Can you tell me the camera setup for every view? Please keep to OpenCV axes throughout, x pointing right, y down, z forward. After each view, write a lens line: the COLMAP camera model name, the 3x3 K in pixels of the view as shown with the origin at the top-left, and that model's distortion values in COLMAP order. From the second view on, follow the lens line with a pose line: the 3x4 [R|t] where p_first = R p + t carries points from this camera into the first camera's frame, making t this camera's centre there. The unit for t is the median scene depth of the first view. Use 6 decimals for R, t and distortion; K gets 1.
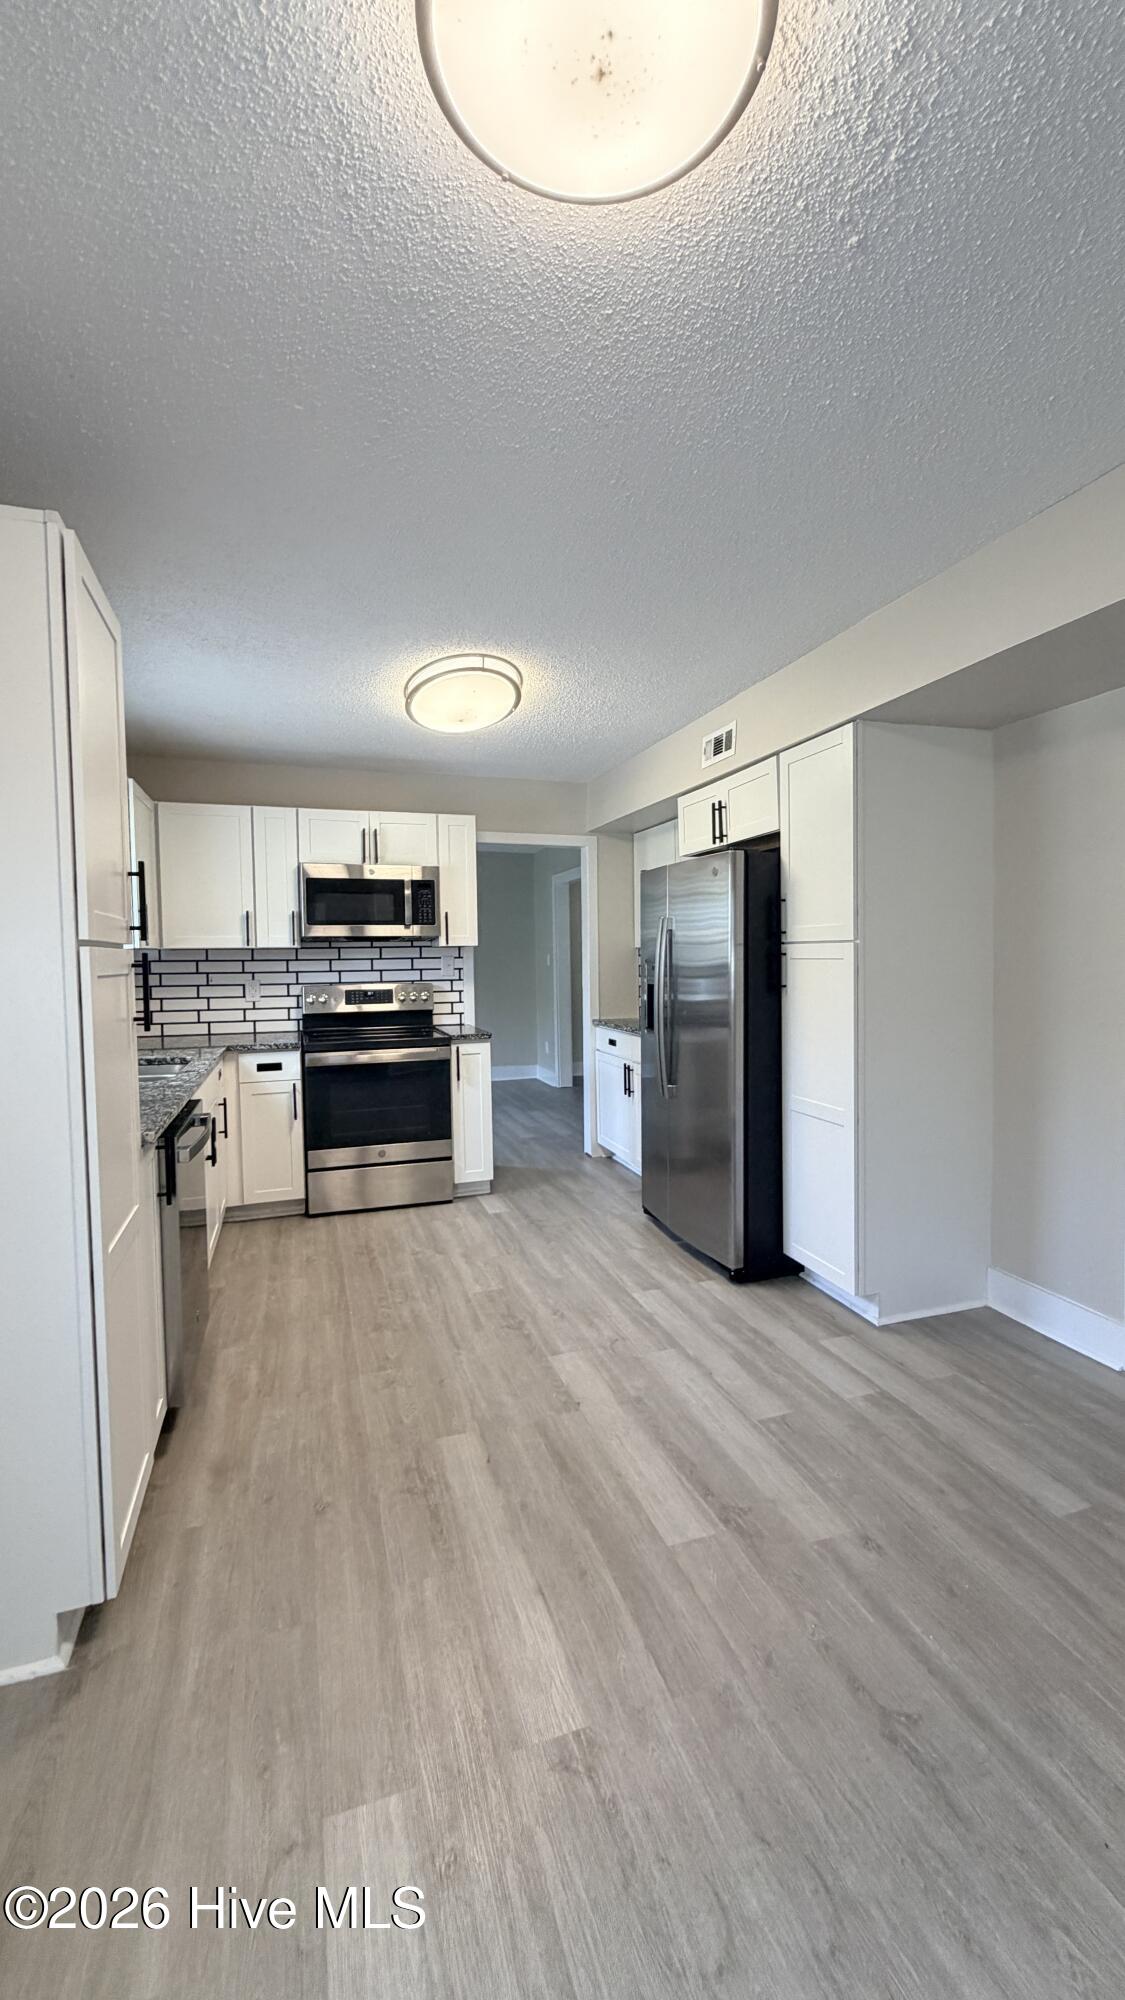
lens RADIAL K [[794.8, 0, 562.2], [0, 794.8, 991.9], [0, 0, 1]] dist [0.000665, -0.000379]
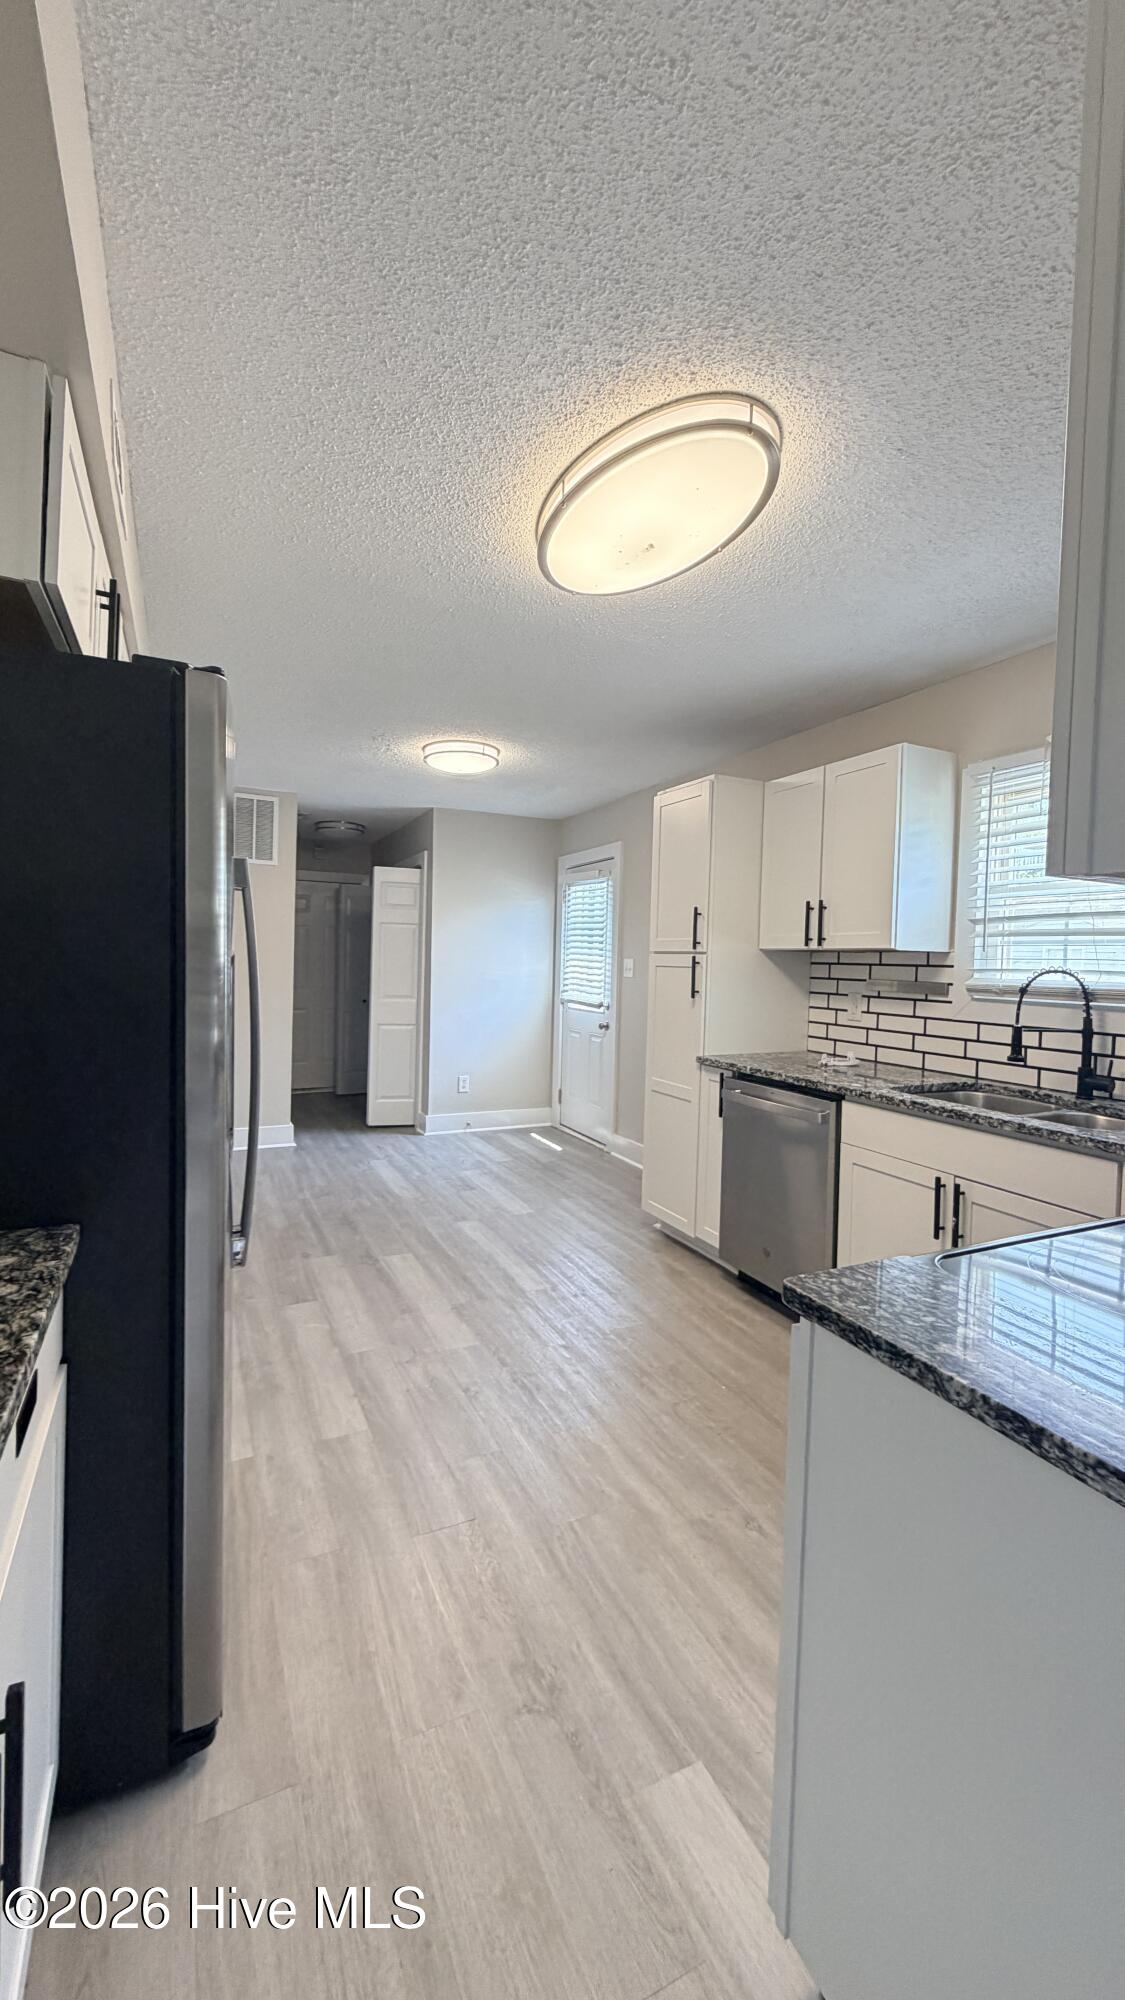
lens RADIAL K [[794.8, 0, 562.2], [0, 794.8, 991.9], [0, 0, 1]] dist [0.000665, -0.000379]
pose [[-0.992209, -0.006760, -0.124401, 0.005297], [-0.017250, 0.996364, 0.083439, -0.063537], [0.123385, 0.084935, -0.988717, 1.524071]]
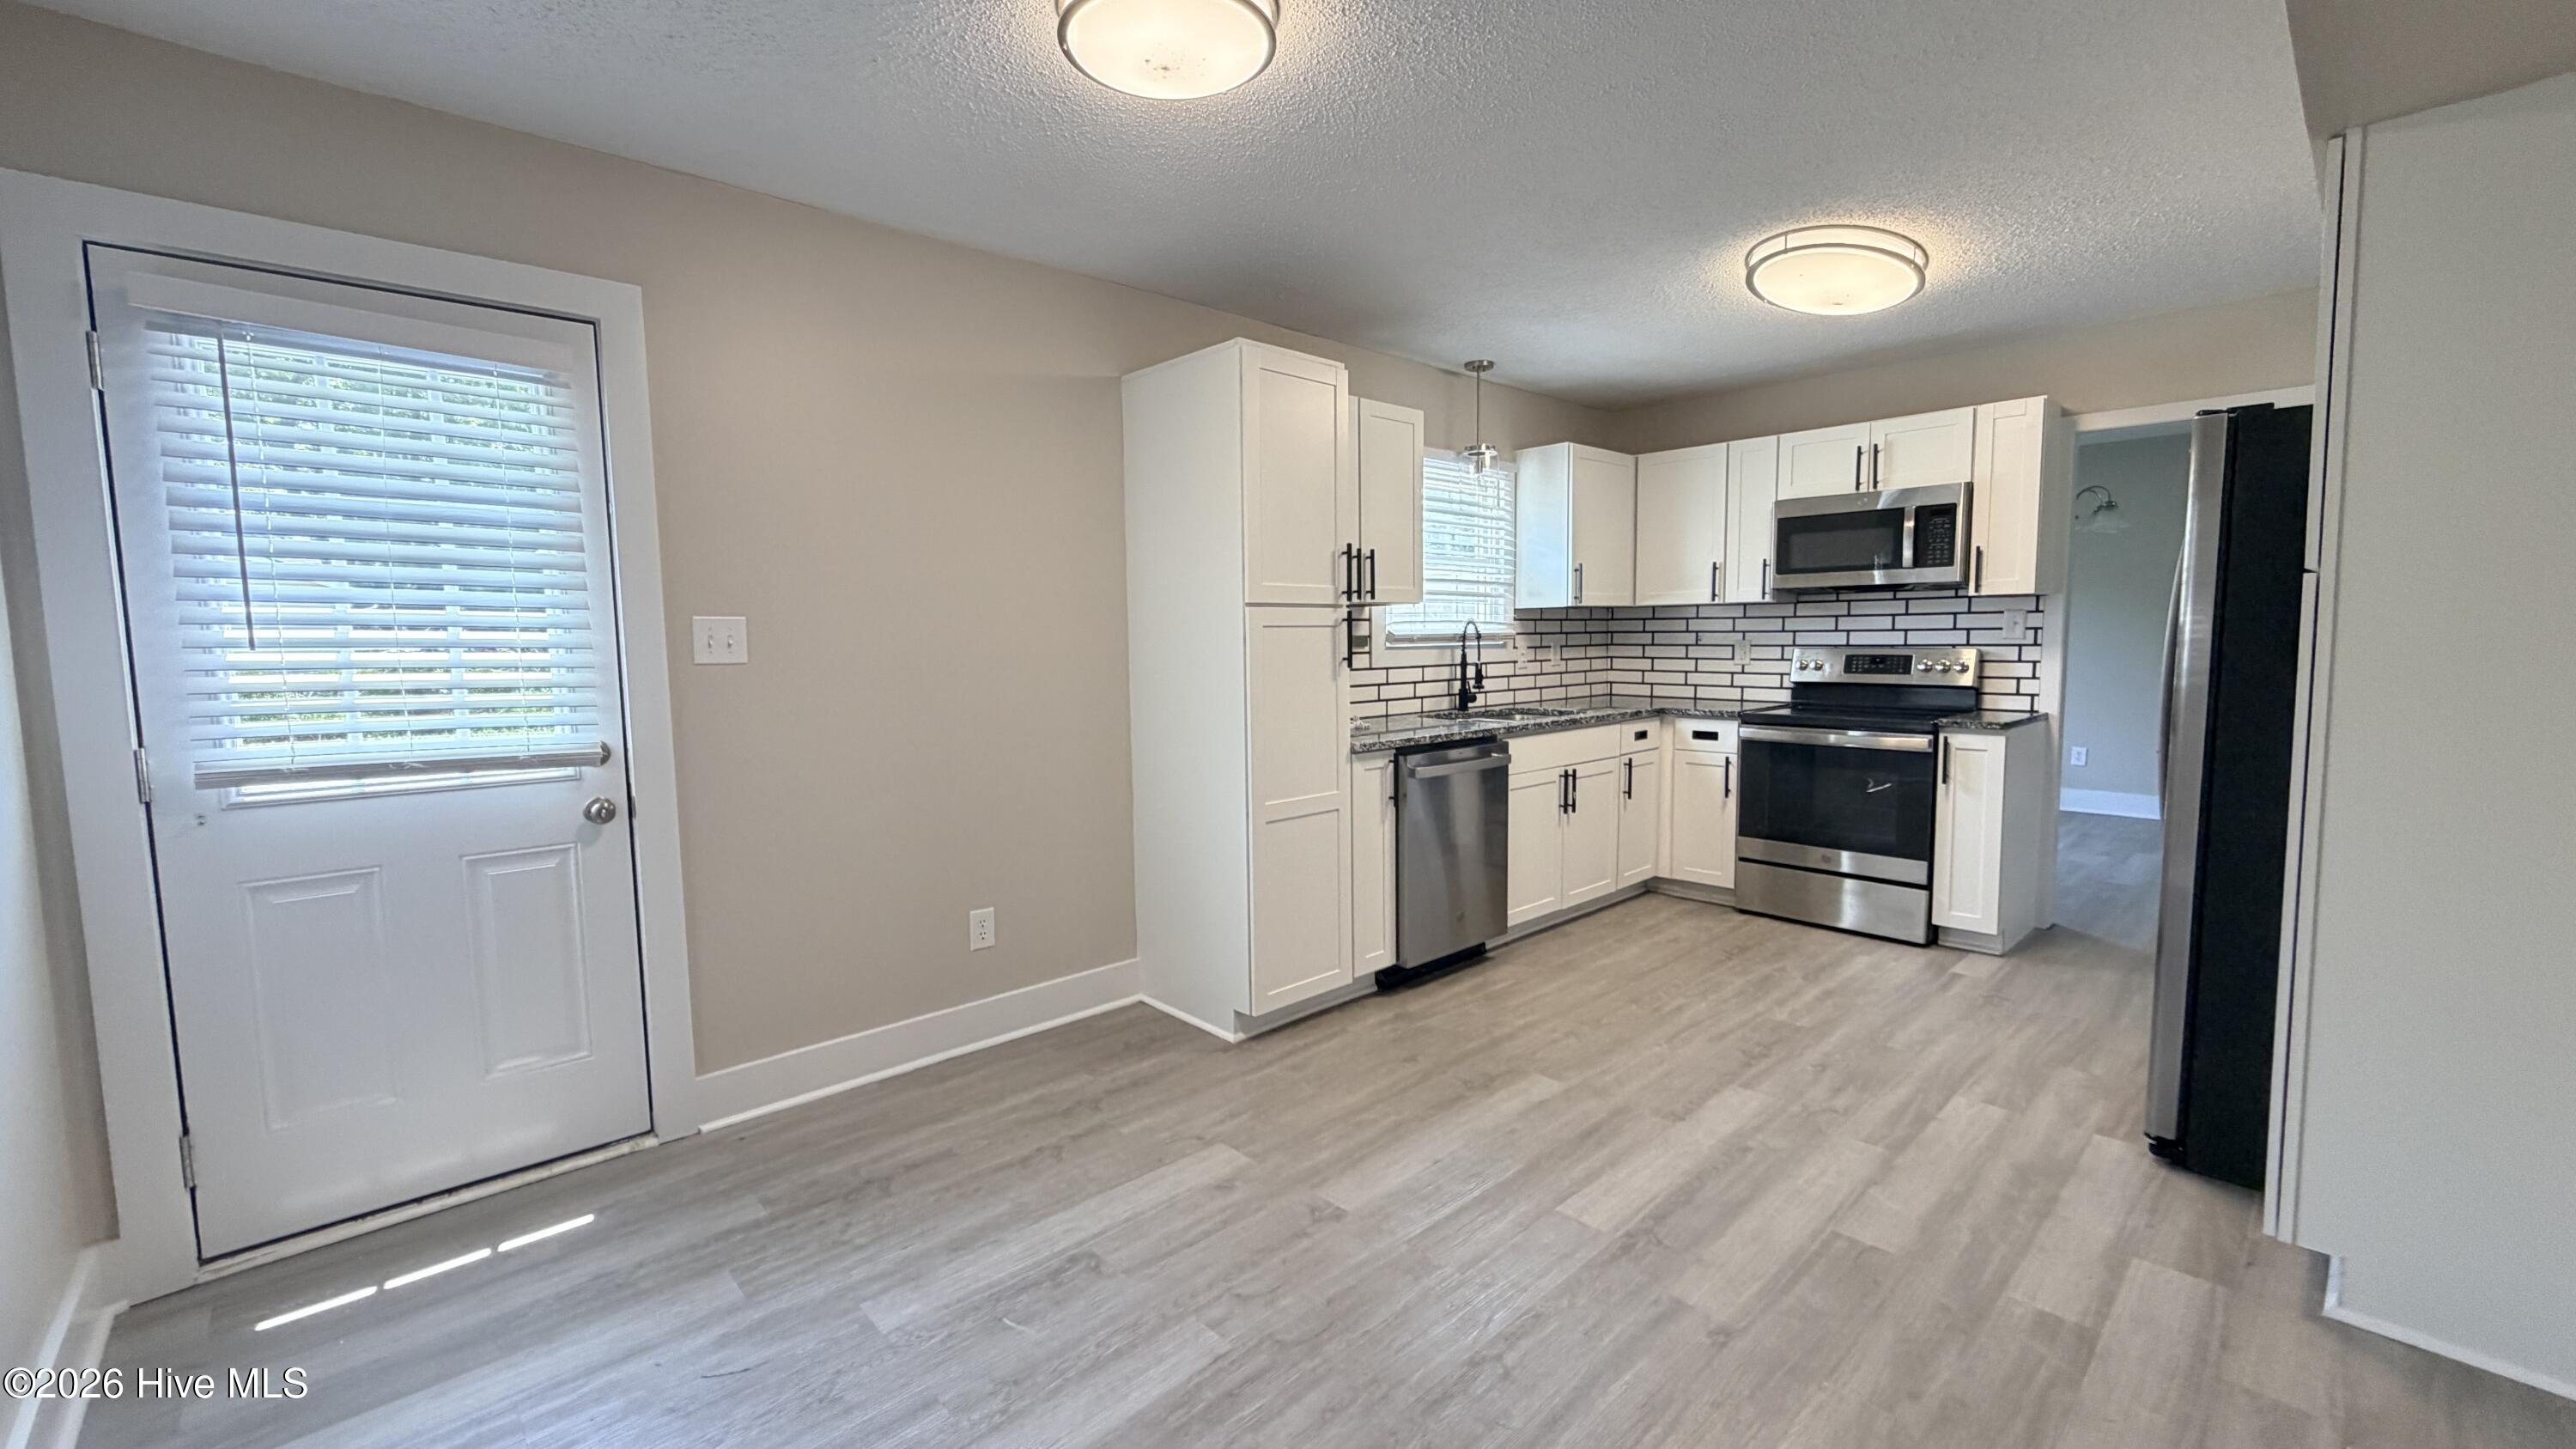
lens RADIAL K [[1023.8, 0, 1281.6], [0, 1023.8, 726.0], [0, 0, 1]] dist [0.000665, -0.000379]
pose [[0.414548, 0.088871, -0.905678, 0.562522], [-0.032800, 0.996033, 0.082724, 0.003679], [0.909436, -0.004586, 0.415818, 0.085778]]
